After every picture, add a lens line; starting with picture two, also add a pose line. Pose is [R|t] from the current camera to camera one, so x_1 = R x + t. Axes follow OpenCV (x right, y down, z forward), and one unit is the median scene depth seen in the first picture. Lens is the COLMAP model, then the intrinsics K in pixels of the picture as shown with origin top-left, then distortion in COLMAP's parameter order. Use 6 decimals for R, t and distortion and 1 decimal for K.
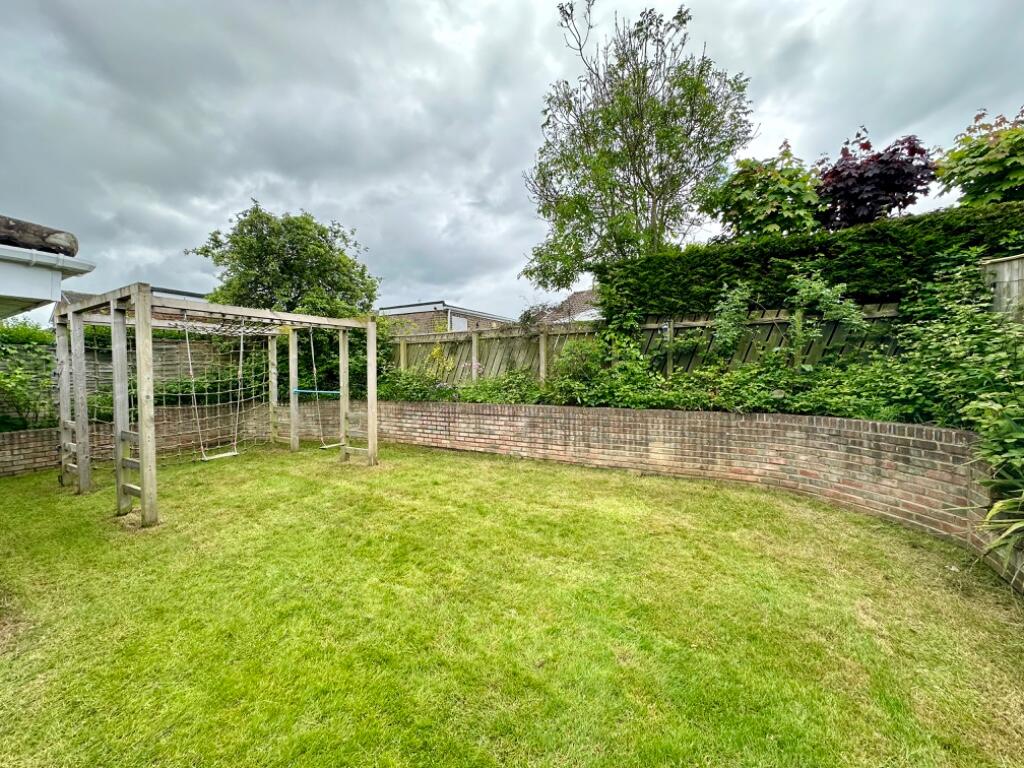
lens RADIAL K [[408.7, 0, 513.6], [0, 408.7, 383.9], [0, 0, 1]] dist [-0.007777, 0.000336]
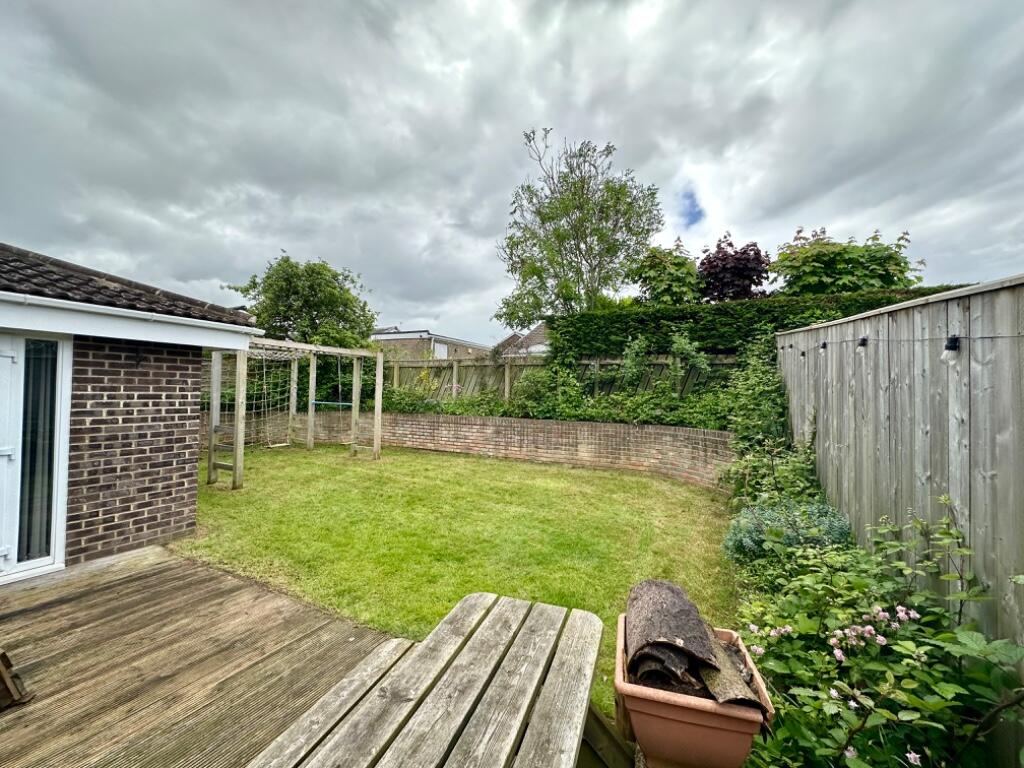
lens RADIAL K [[408.7, 0, 513.6], [0, 408.7, 383.9], [0, 0, 1]] dist [-0.007777, 0.000336]
pose [[0.997544, 0.029186, 0.063672, 0.009277], [-0.026168, 0.998517, -0.047729, 0.005024], [-0.064971, 0.045946, 0.996829, -0.369991]]
